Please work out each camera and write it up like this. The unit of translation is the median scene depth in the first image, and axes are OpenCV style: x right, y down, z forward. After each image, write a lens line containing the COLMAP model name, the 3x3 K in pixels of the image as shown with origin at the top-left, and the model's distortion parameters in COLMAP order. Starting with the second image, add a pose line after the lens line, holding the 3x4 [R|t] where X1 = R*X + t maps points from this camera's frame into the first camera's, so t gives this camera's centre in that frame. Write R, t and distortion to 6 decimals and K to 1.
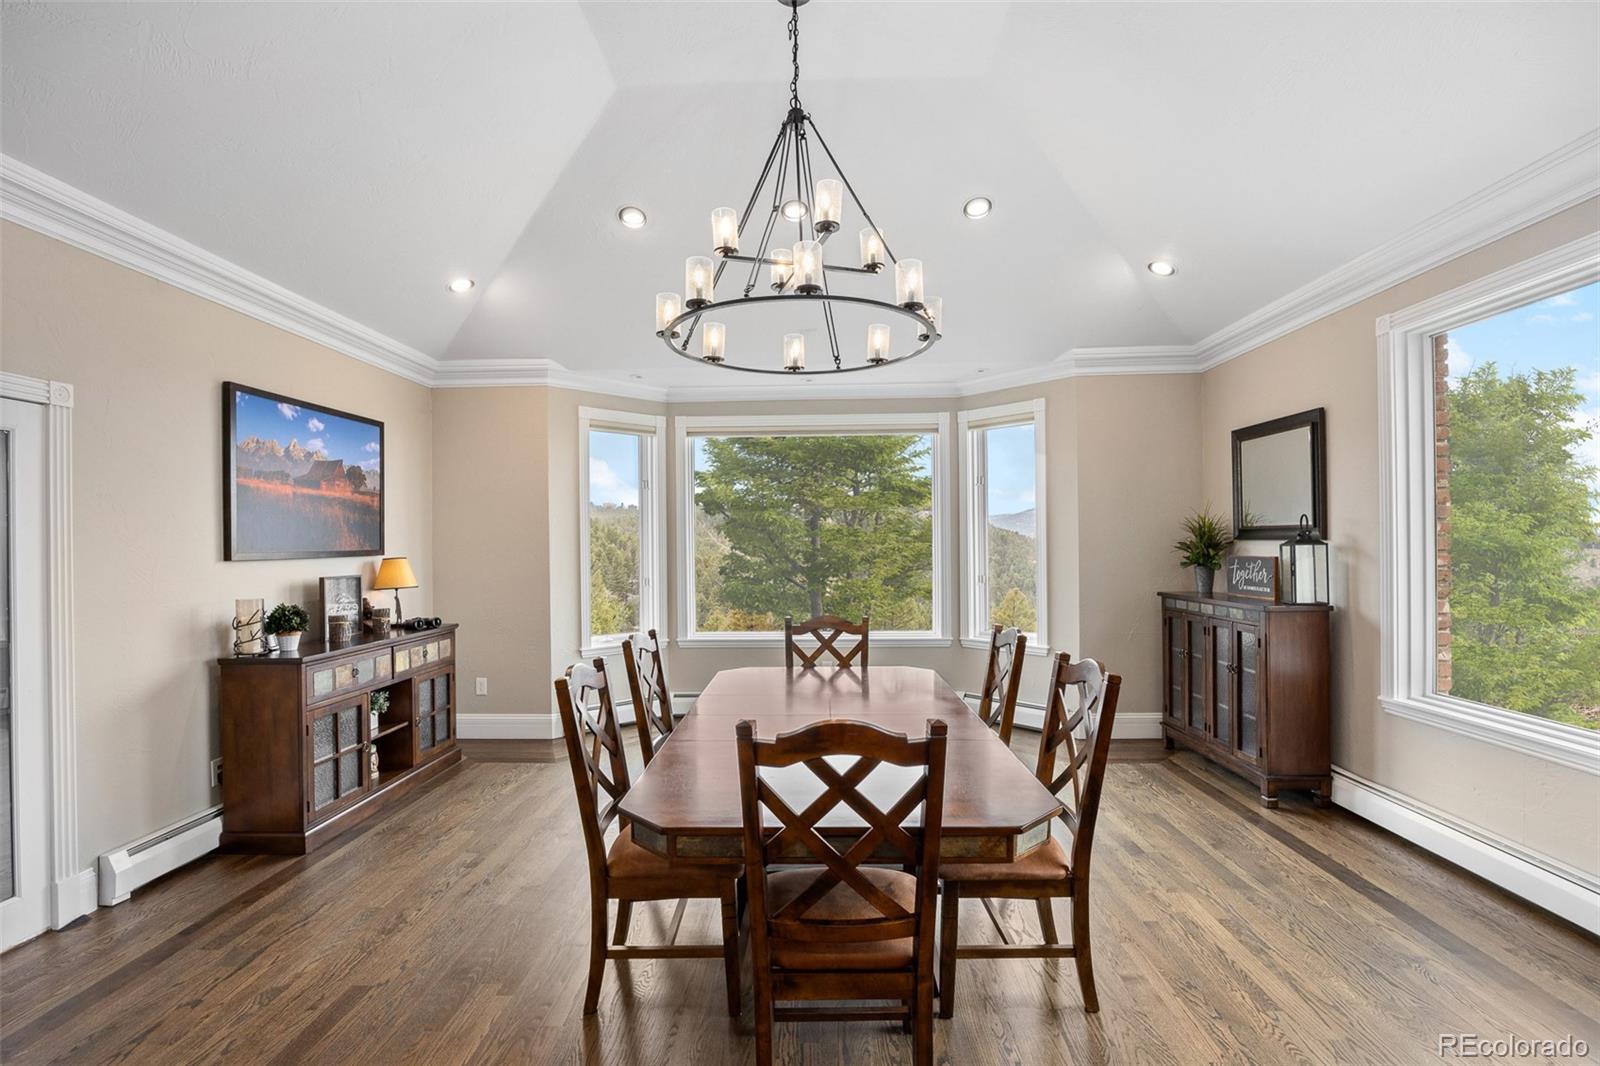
lens RADIAL K [[715.0, 0, 801.3], [0, 715.0, 545.0], [0, 0, 1]] dist [0.000027, -0.000100]
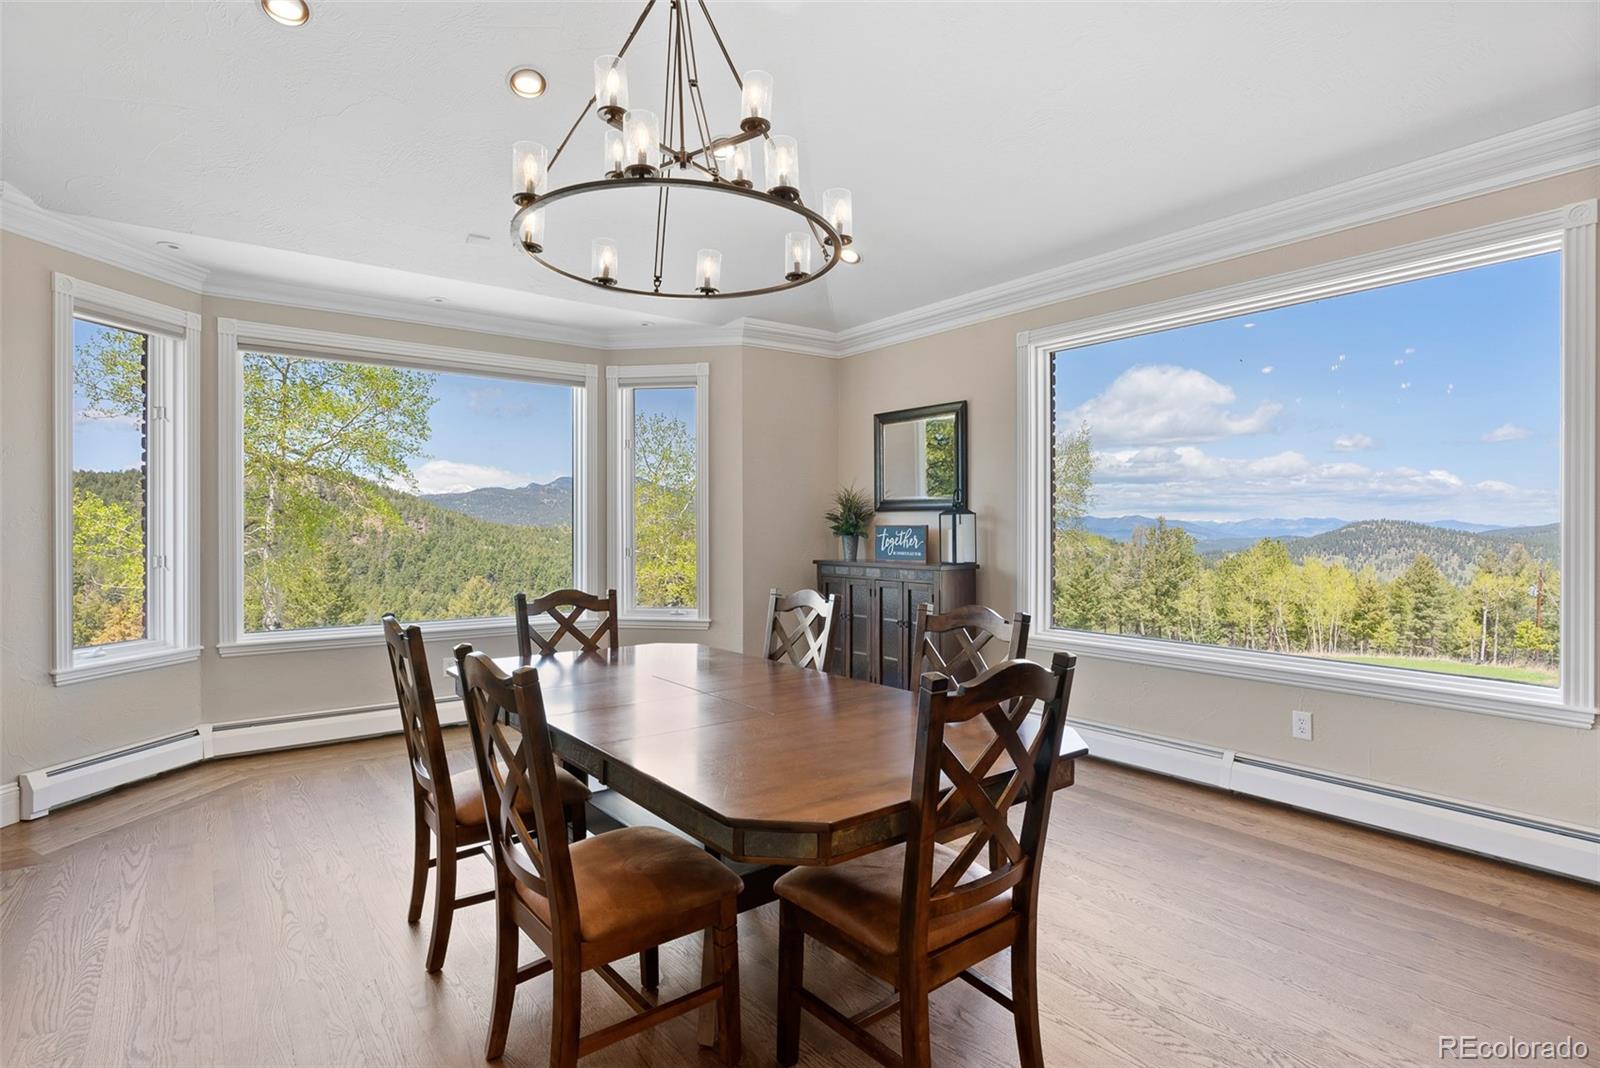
lens RADIAL K [[781.0, 0, 796.2], [0, 781.0, 523.5], [0, 0, 1]] dist [-0.000826, -0.000345]
pose [[0.797337, 0.010913, 0.603435, -0.286093], [-0.008523, 0.999940, -0.006822, 0.025641], [-0.603474, 0.000296, 0.797383, 0.124755]]
